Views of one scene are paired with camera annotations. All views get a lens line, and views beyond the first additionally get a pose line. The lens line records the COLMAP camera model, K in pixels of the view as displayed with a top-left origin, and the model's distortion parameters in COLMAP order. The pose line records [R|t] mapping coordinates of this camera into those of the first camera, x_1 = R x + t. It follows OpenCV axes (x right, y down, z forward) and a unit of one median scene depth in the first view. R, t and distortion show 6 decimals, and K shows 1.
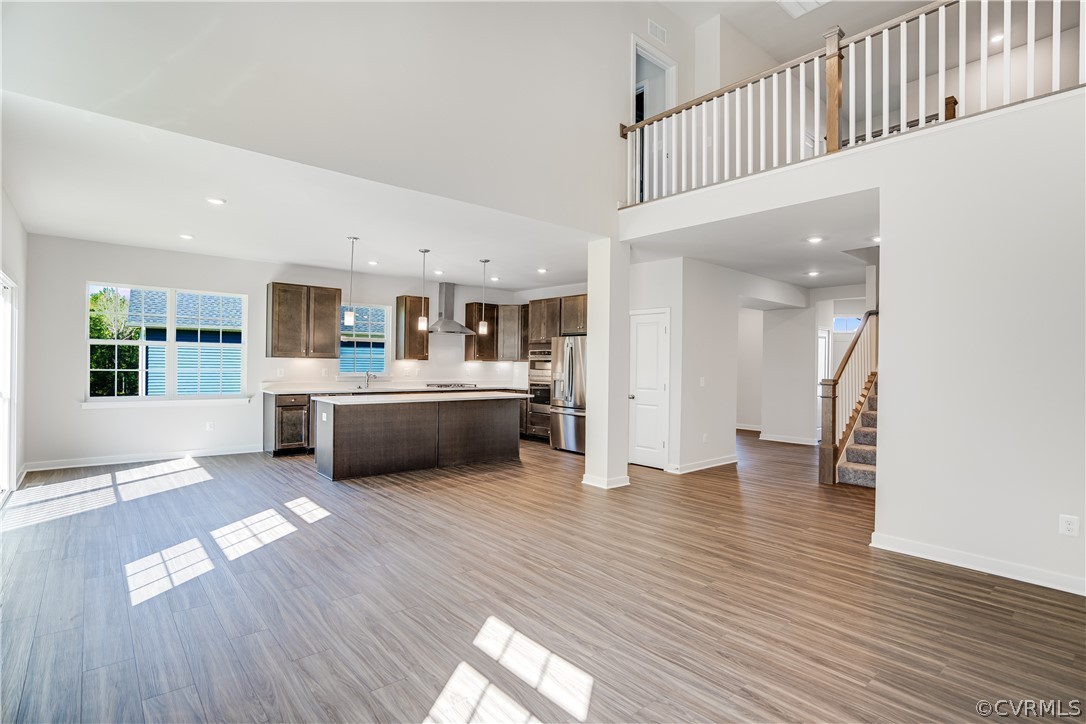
lens RADIAL K [[526.5, 0, 533.1], [0, 526.5, 359.3], [0, 0, 1]] dist [-0.062390, 0.029730]
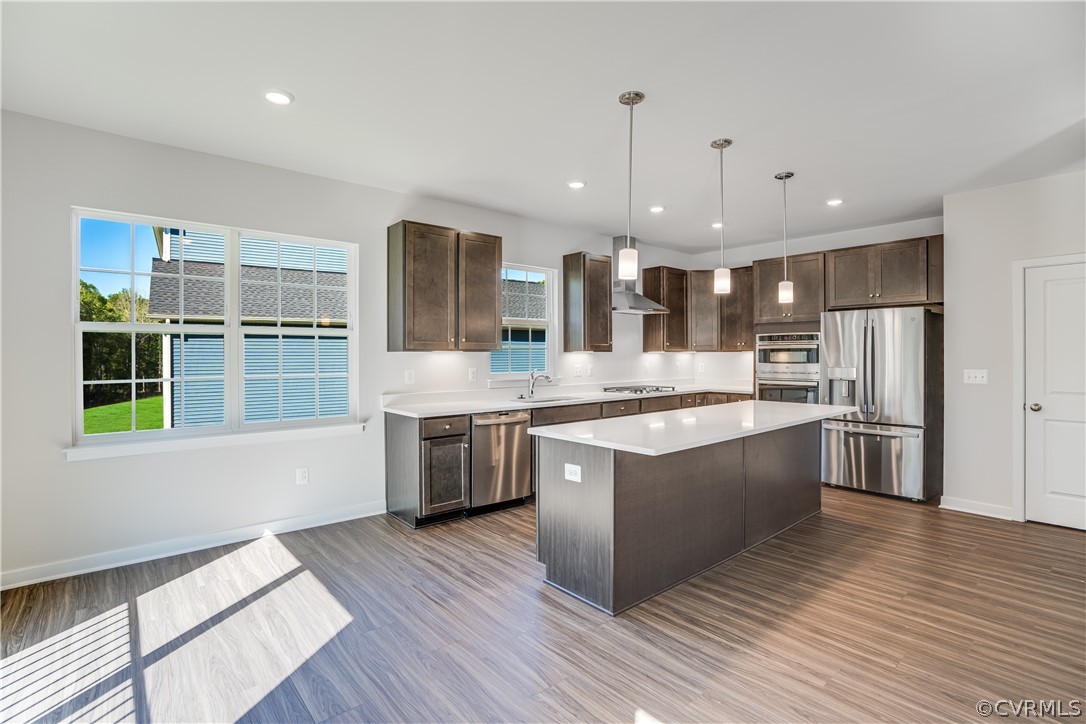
lens RADIAL K [[519.0, 0, 542.2], [0, 519.0, 356.0], [0, 0, 1]] dist [-0.054881, 0.018720]
pose [[0.999802, -0.018868, -0.006359, -0.339078], [0.018932, 0.999770, 0.010085, -0.001760], [0.006168, -0.010204, 0.999929, 0.421166]]
